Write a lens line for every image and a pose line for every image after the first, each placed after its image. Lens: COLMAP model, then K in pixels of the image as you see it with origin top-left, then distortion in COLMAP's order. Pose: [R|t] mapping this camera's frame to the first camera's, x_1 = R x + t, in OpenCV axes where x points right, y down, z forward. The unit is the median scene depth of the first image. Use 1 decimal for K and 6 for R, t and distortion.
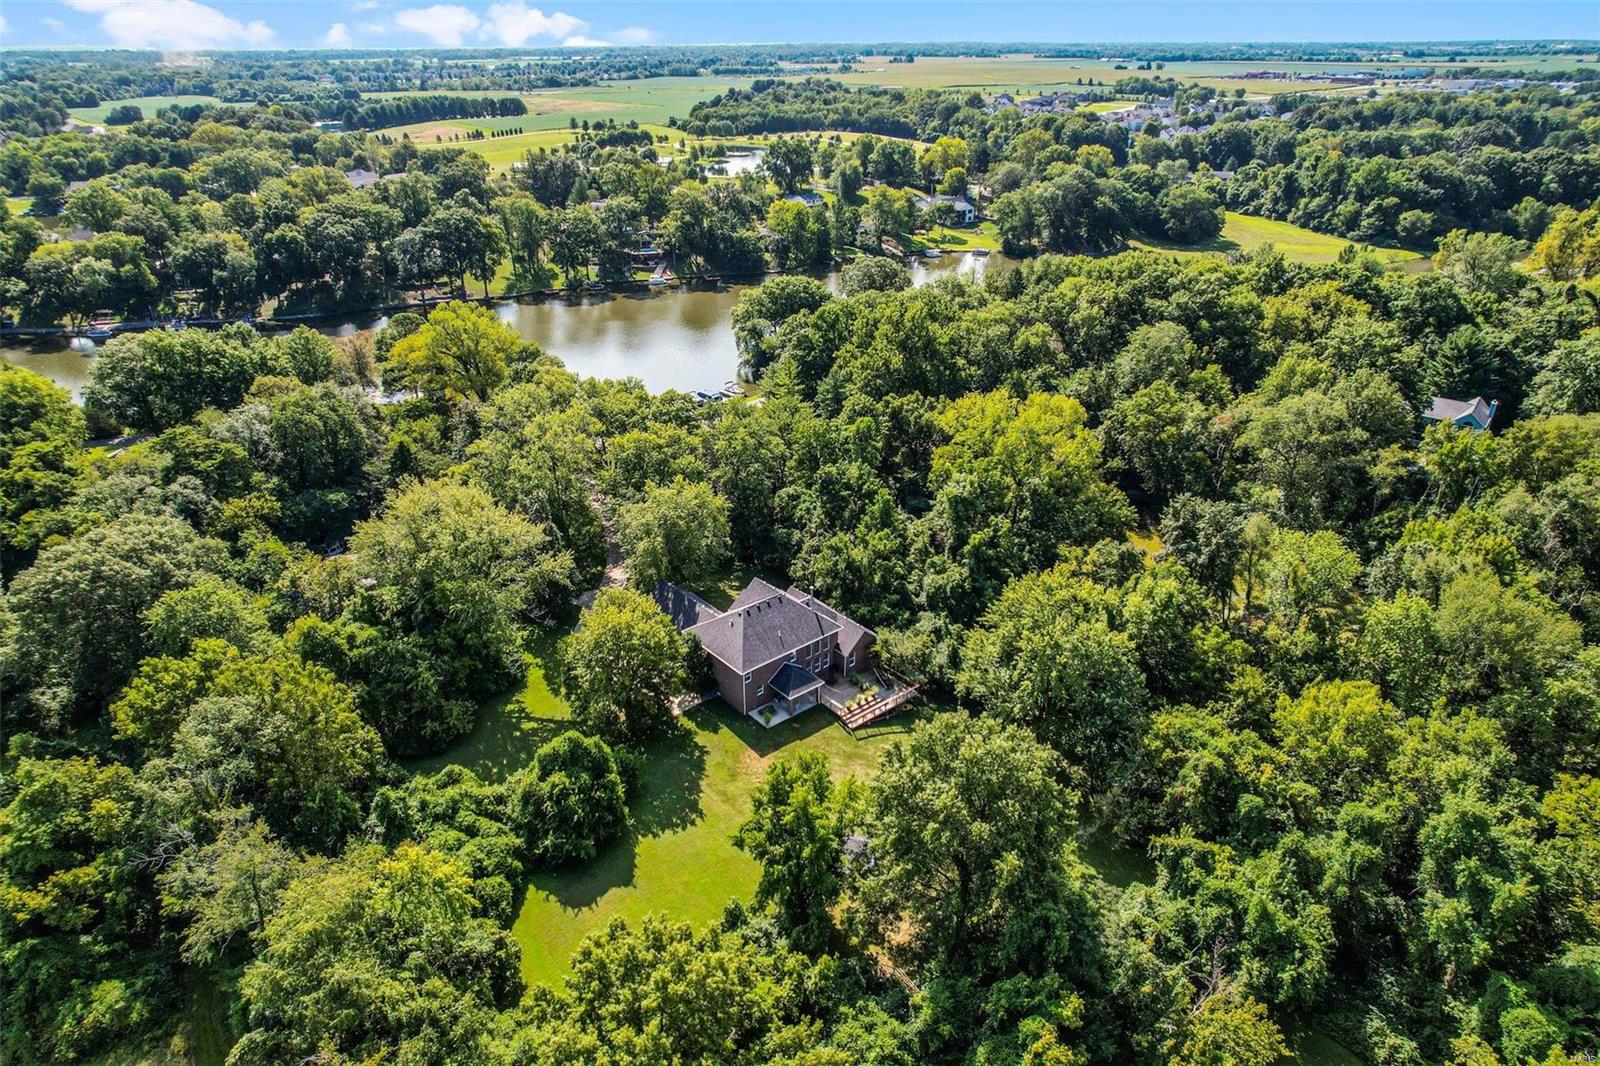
lens RADIAL K [[1023.9, 0, 801.9], [0, 1023.9, 538.5], [0, 0, 1]] dist [-0.075263, 0.069907]
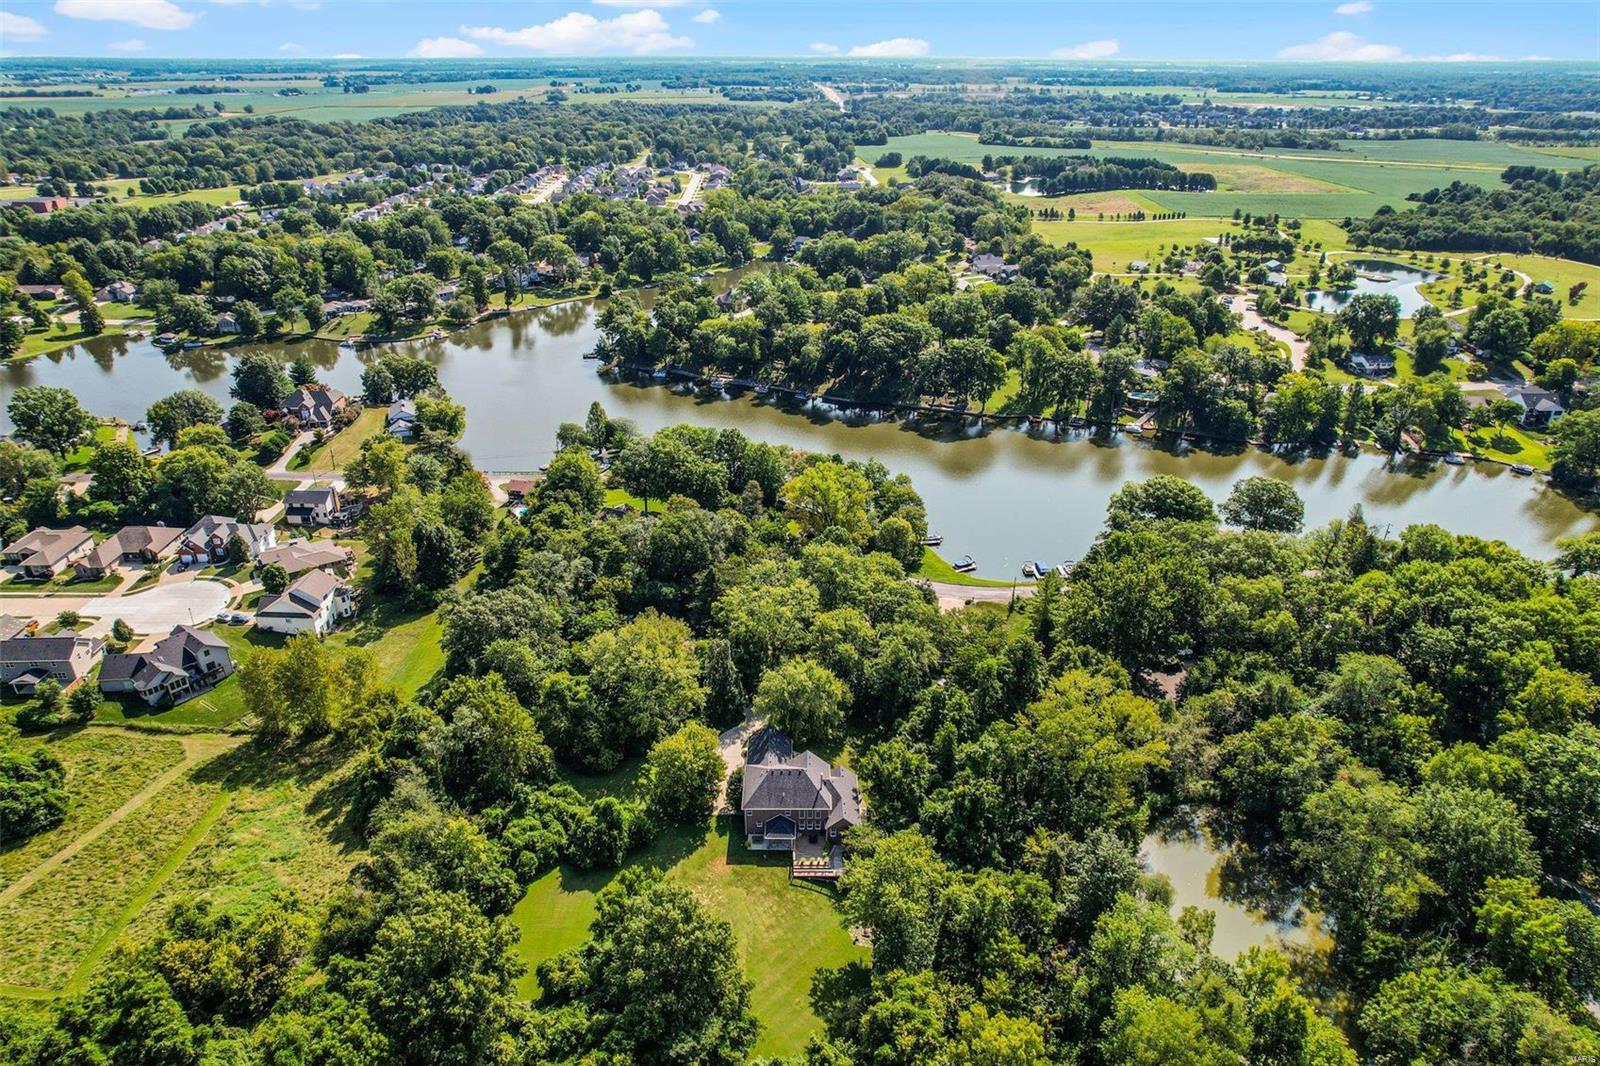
lens RADIAL K [[1023.9, 0, 803.0], [0, 1023.9, 541.2], [0, 0, 1]] dist [-0.075263, 0.069907]
pose [[0.765179, 0.287857, -0.575881, 0.674659], [-0.292010, 0.952354, 0.088042, -0.358068], [0.573787, 0.100795, 0.812779, -0.202433]]
